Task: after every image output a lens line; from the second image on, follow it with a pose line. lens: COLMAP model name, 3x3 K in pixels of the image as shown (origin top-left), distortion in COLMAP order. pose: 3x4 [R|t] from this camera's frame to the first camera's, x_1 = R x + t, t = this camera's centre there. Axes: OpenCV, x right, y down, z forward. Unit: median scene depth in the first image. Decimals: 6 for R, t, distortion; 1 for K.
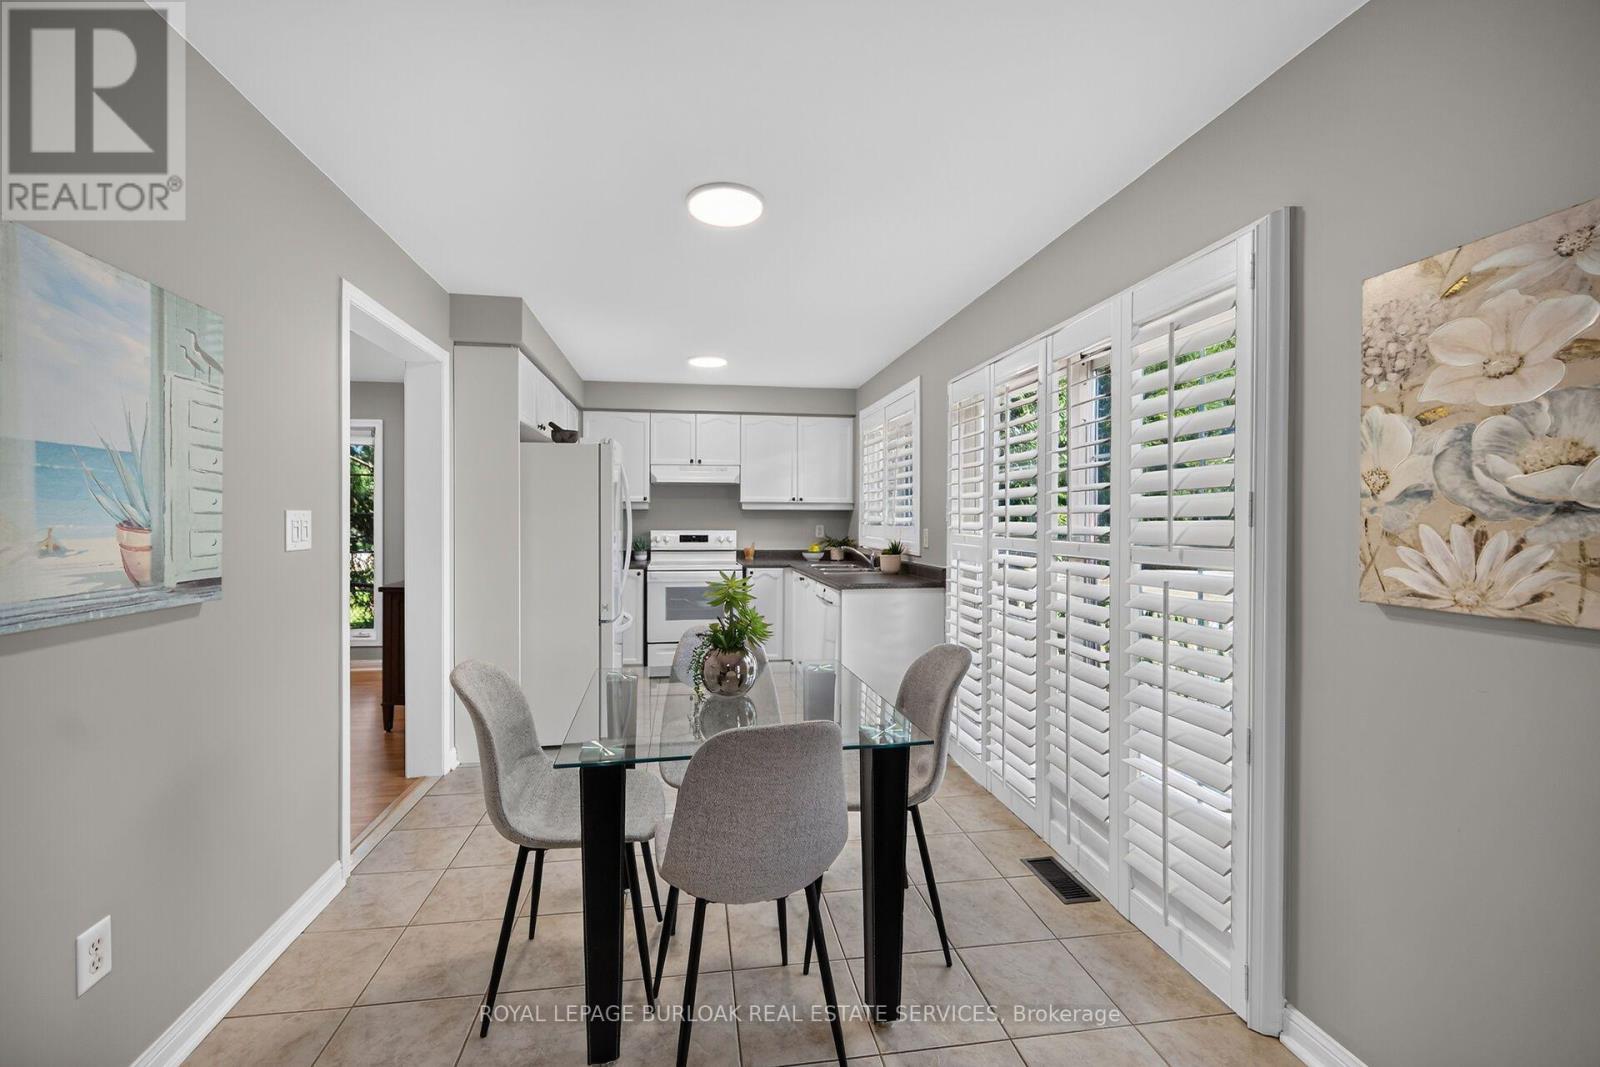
lens RADIAL K [[636.9, 0, 764.4], [0, 636.9, 527.1], [0, 0, 1]] dist [0.001236, 0.000100]
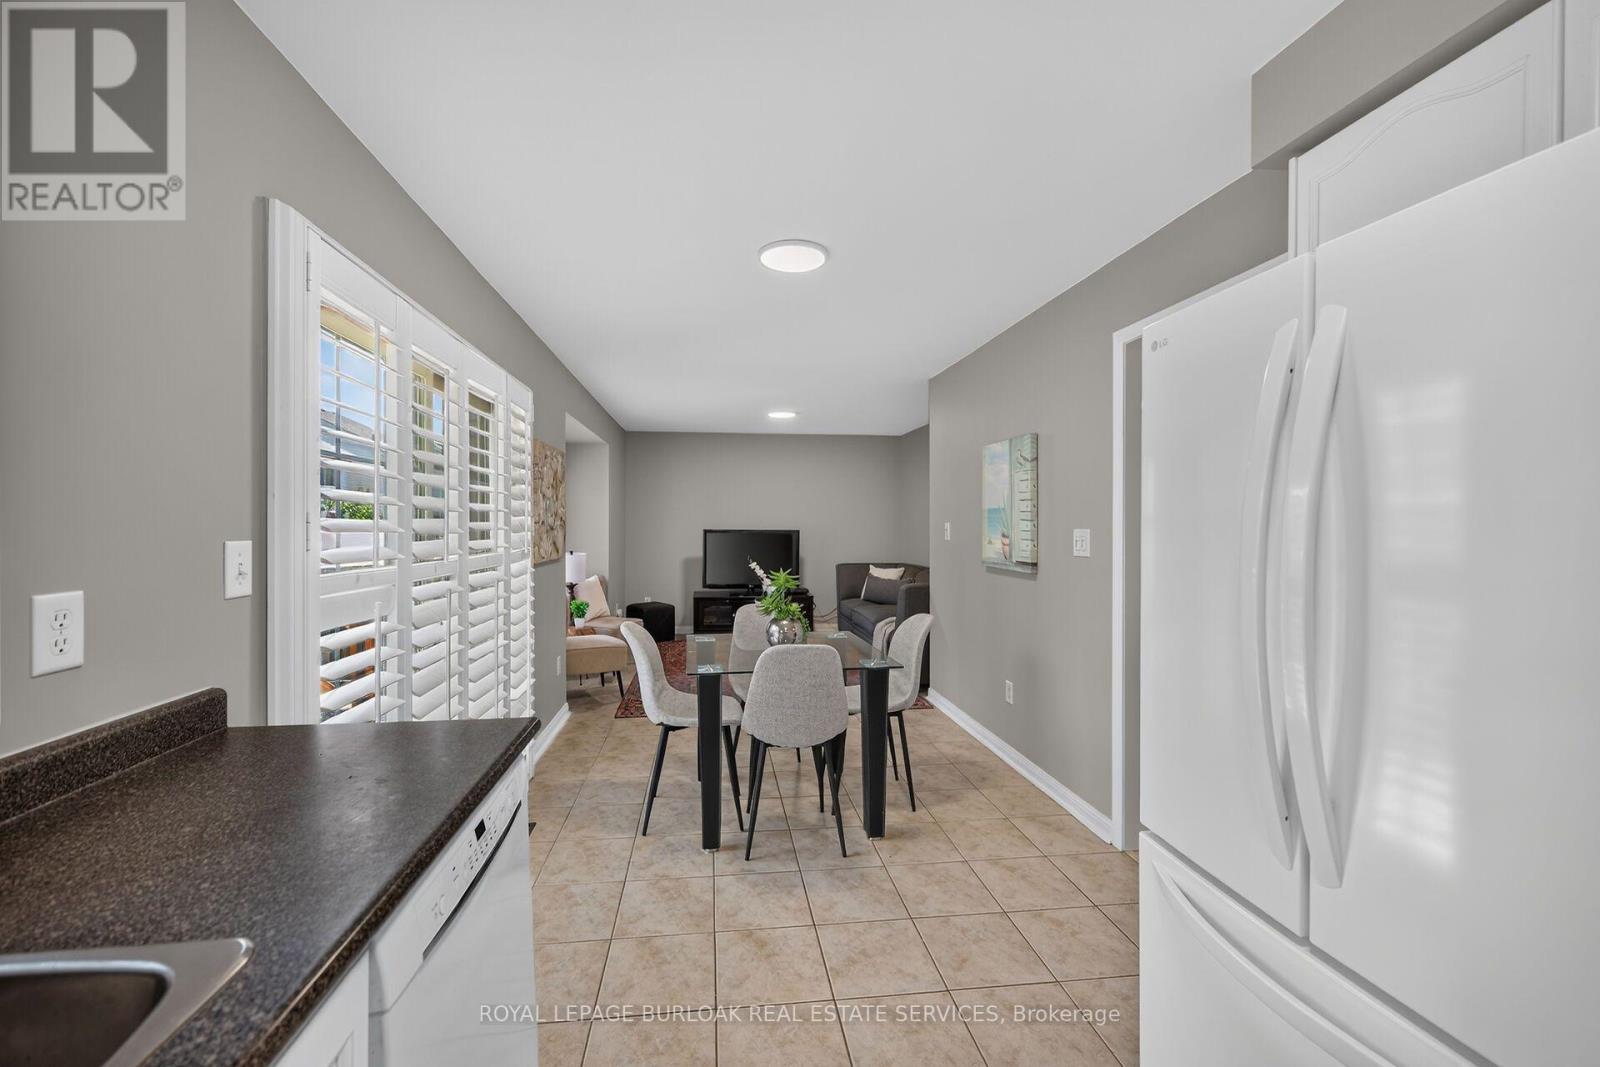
lens RADIAL K [[671.2, 0, 791.4], [0, 671.2, 513.5], [0, 0, 1]] dist [0.000590, -0.000050]
pose [[-0.999934, -0.004451, -0.010591, -0.031779], [-0.004436, 0.999989, -0.001497, -0.034466], [0.010598, -0.001450, -0.999943, 1.513219]]
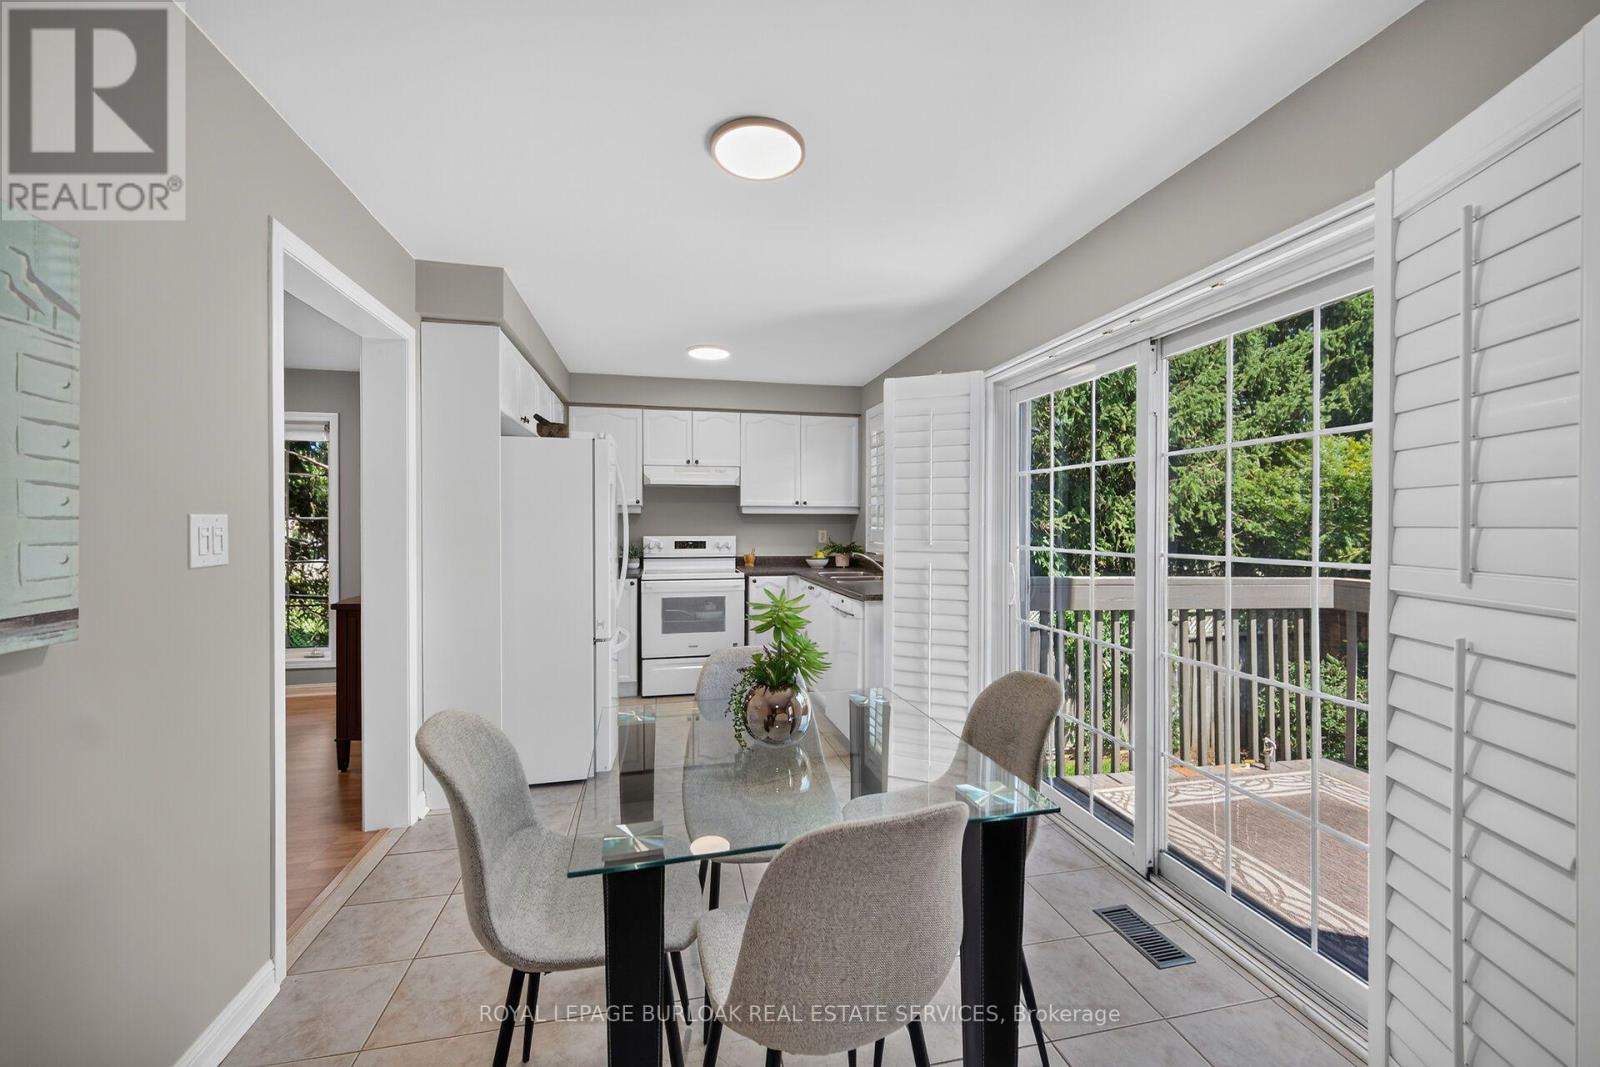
lens RADIAL K [[631.6, 0, 792.6], [0, 631.6, 531.8], [0, 0, 1]] dist [0.001555, -0.000053]
pose [[0.997039, -0.002528, 0.076854, -0.056140], [0.002482, 0.999997, 0.000691, -0.002195], [-0.076855, -0.000498, 0.997042, 0.116034]]
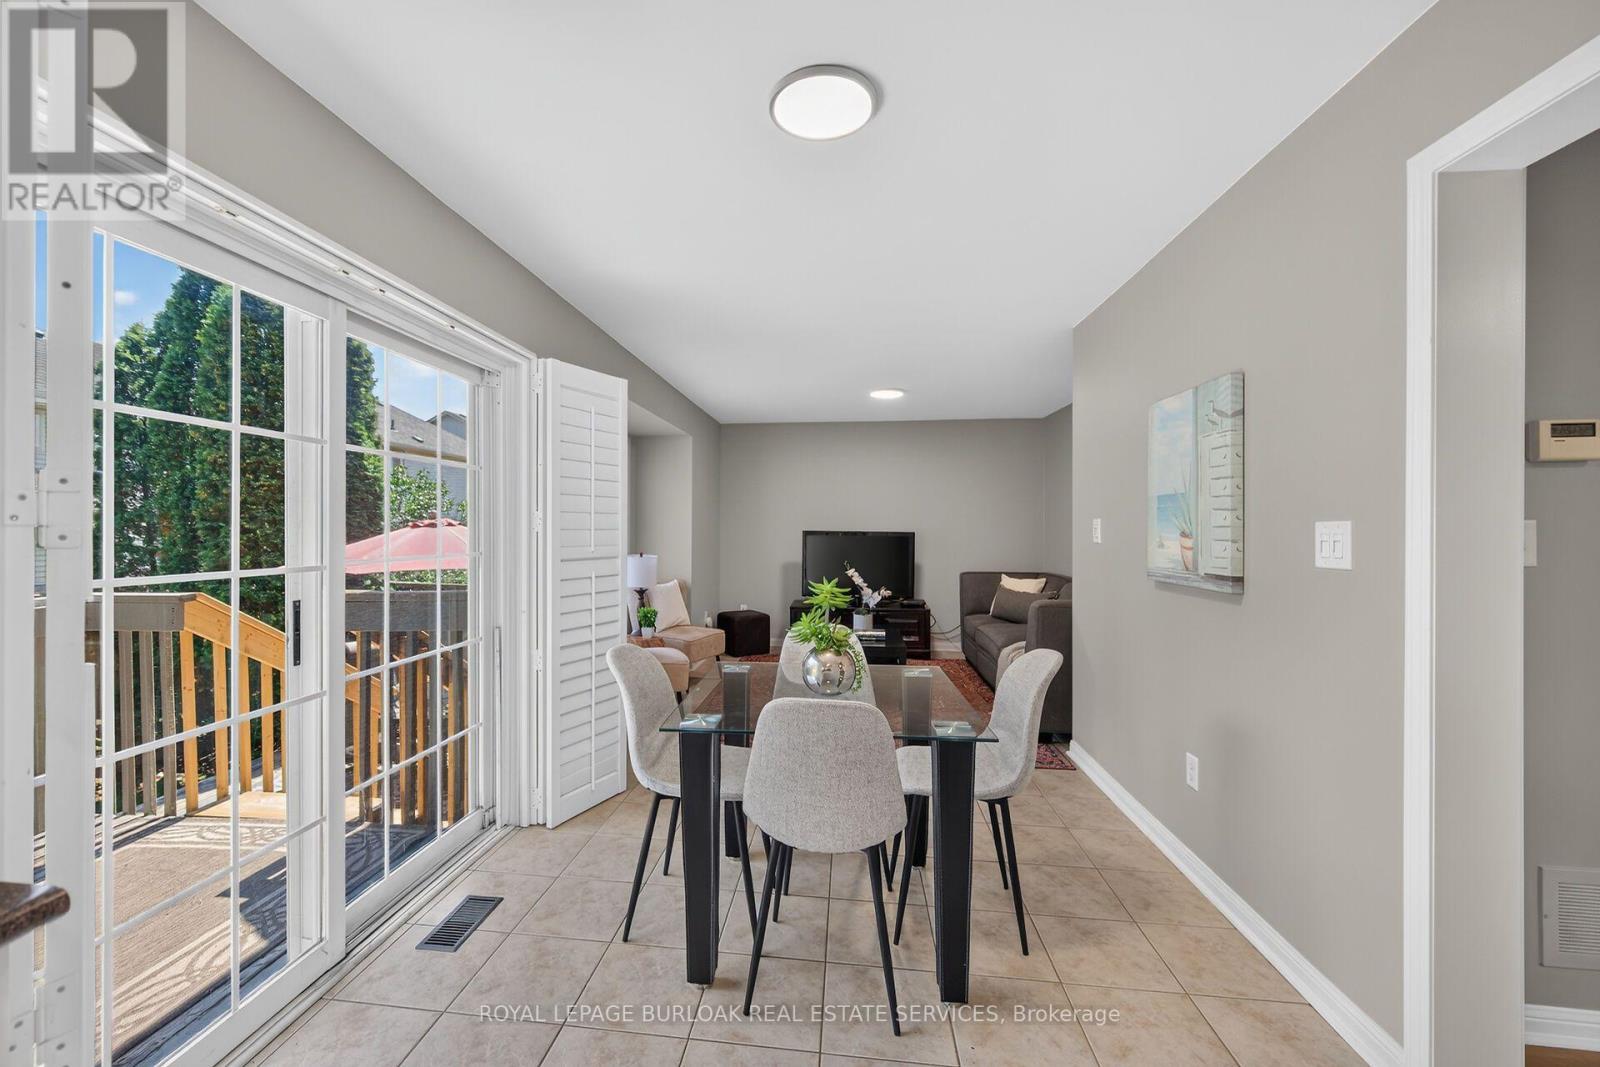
lens RADIAL K [[662.1, 0, 757.3], [0, 662.1, 523.6], [0, 0, 1]] dist [-0.002132, -0.000131]
pose [[-0.967096, -0.003680, 0.254386, -0.129084], [-0.002541, 0.999985, 0.004806, -0.015411], [-0.254400, 0.004002, -0.967091, 1.222142]]
